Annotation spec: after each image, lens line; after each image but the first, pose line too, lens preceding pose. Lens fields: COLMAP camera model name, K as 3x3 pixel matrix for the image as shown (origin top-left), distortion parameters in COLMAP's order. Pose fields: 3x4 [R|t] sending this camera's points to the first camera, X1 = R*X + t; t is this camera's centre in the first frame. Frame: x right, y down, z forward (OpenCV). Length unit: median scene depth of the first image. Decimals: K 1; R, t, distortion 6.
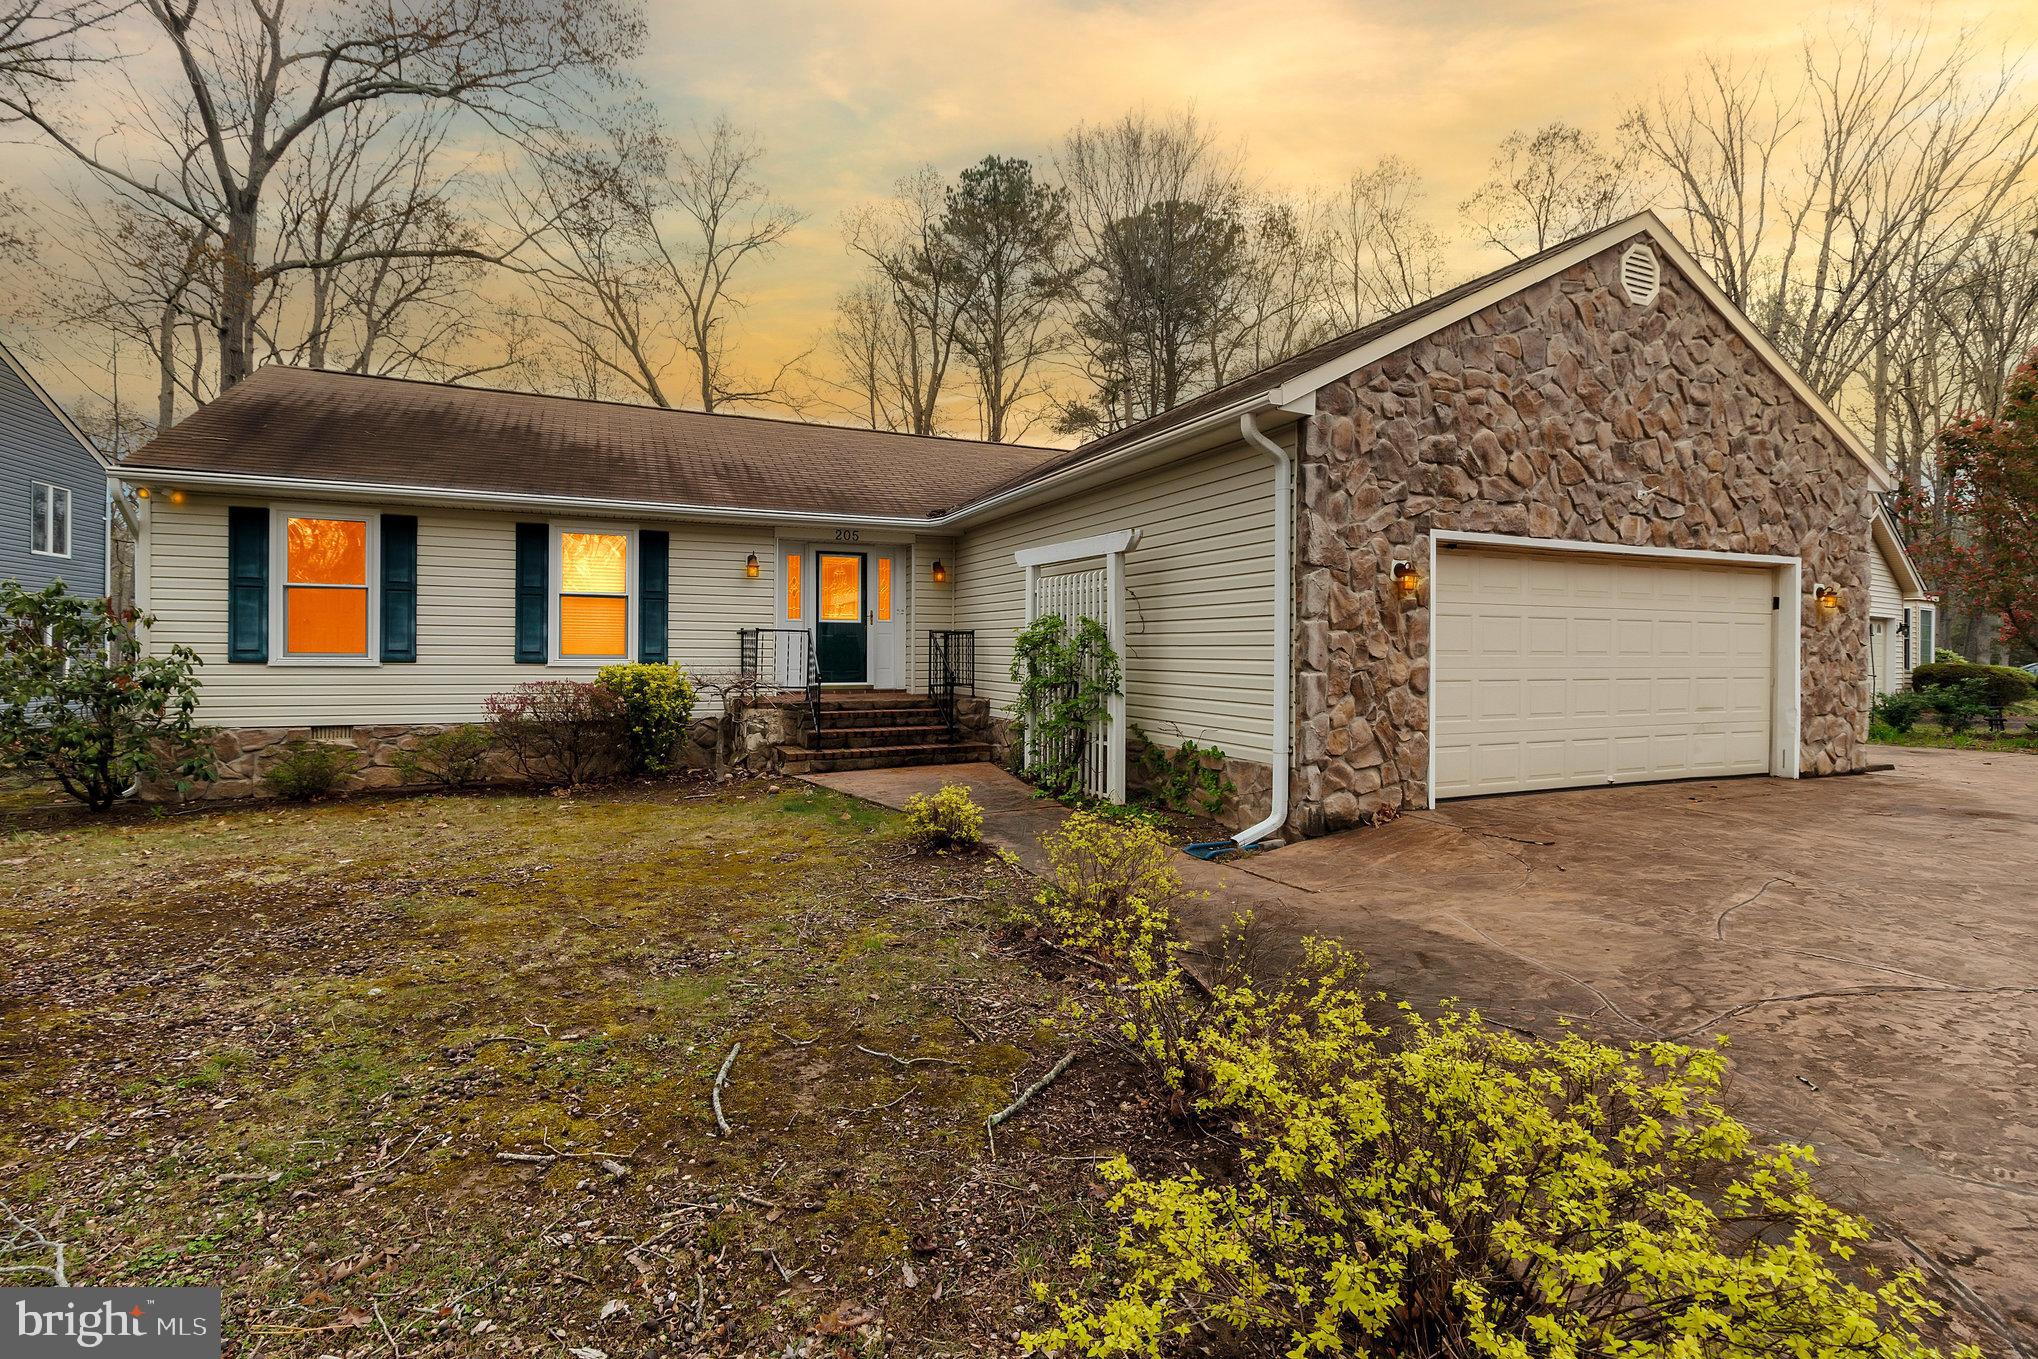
lens RADIAL K [[933.1, 0, 1012.2], [0, 933.1, 629.9], [0, 0, 1]] dist [-0.001942, -0.000173]
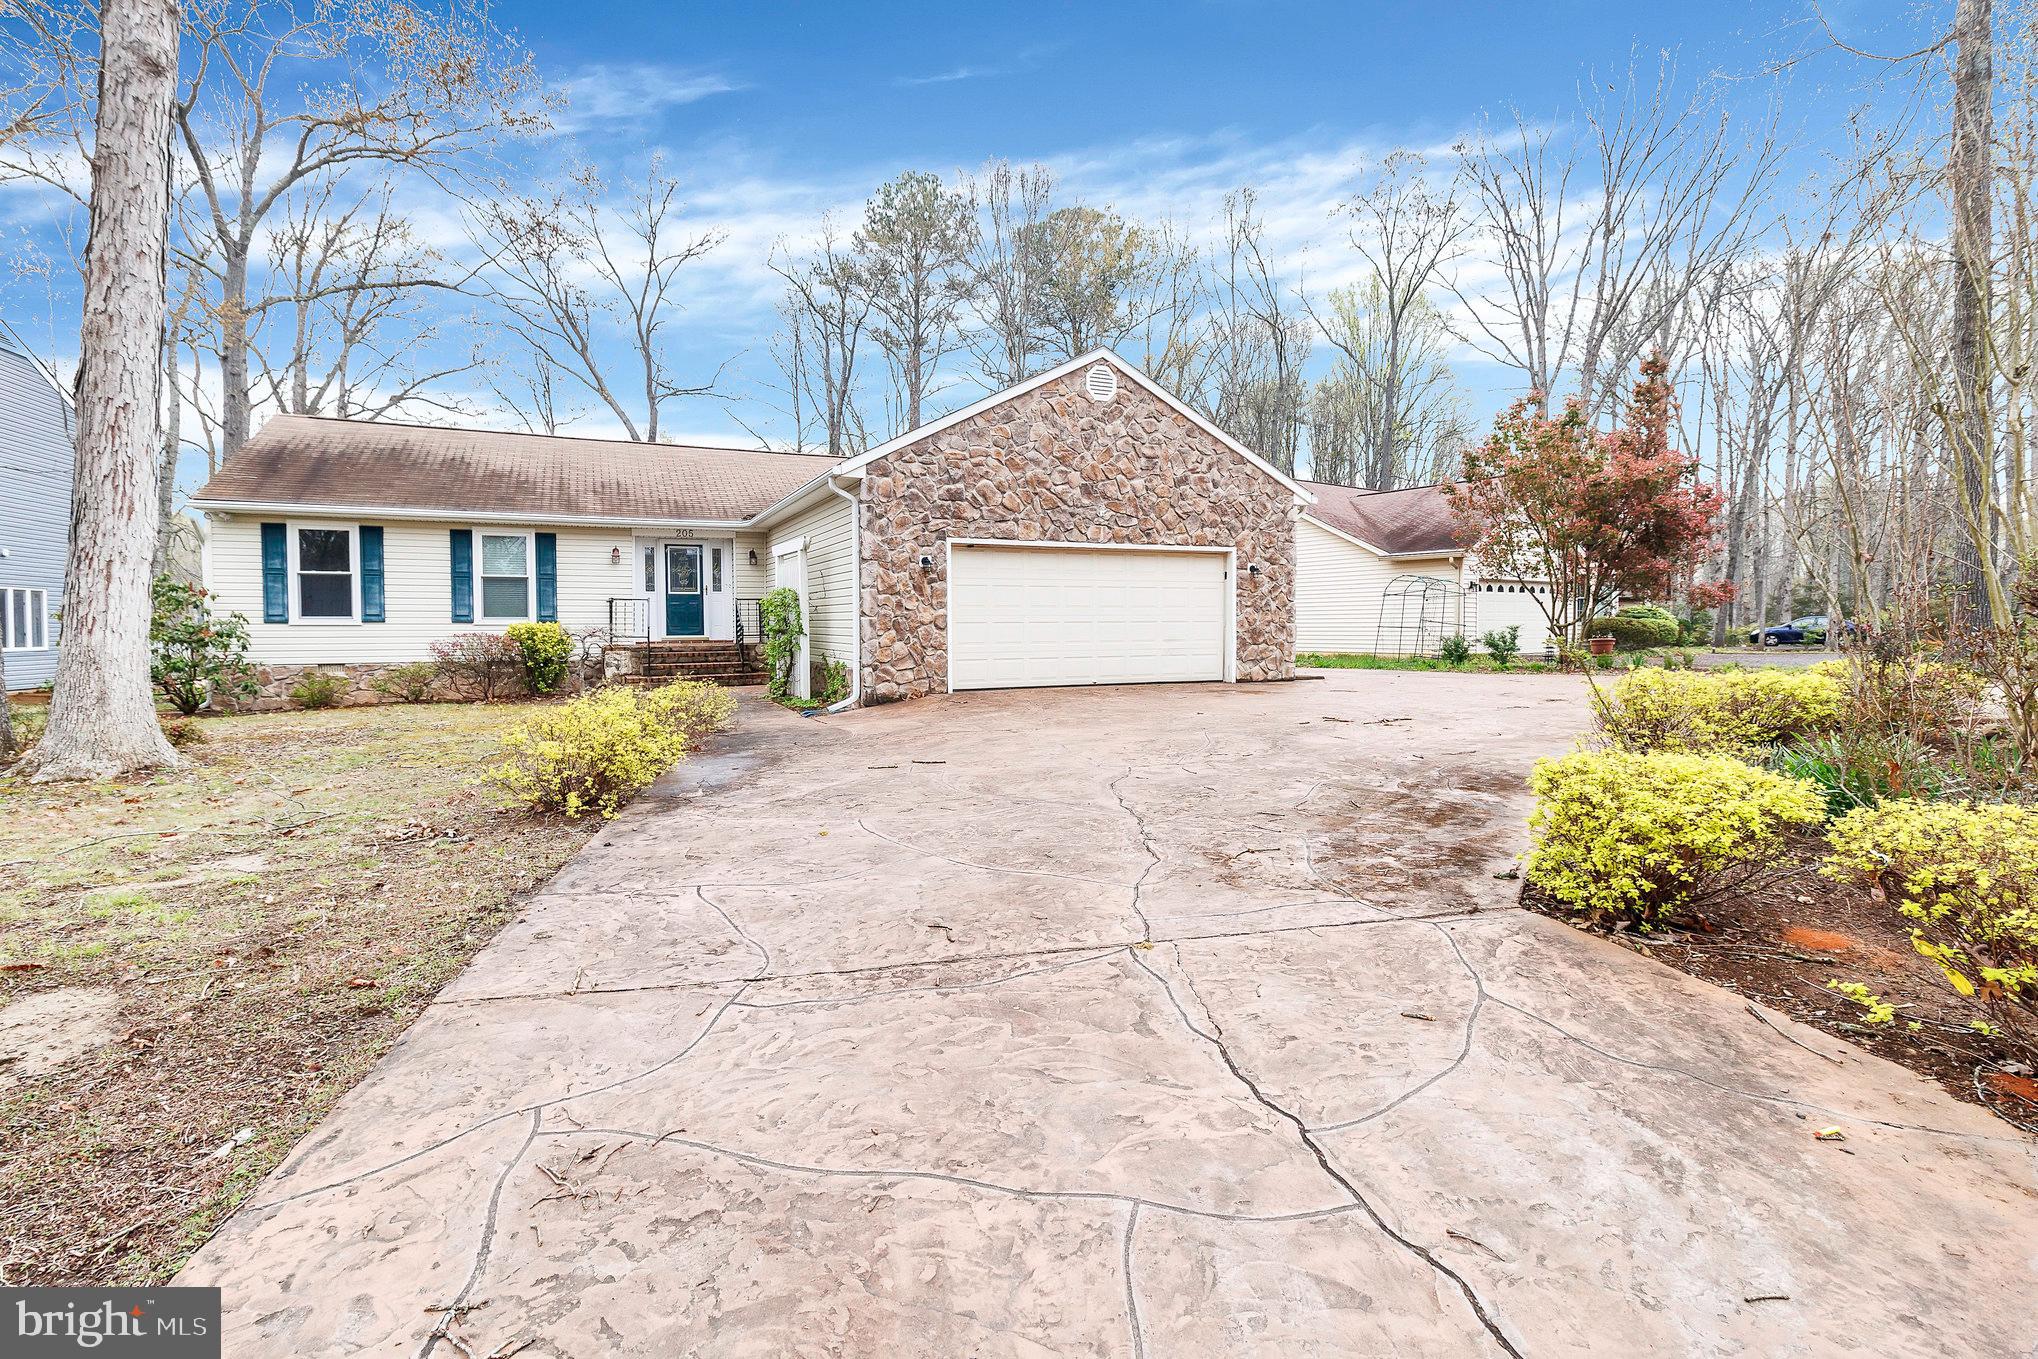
lens RADIAL K [[933.1, 0, 1011.5], [0, 933.1, 629.9], [0, 0, 1]] dist [-0.001942, -0.000173]
pose [[0.999887, -0.010516, 0.010750, 0.446367], [0.010180, 0.999471, 0.030888, 0.012424], [-0.011069, -0.030775, 0.999465, -0.649619]]
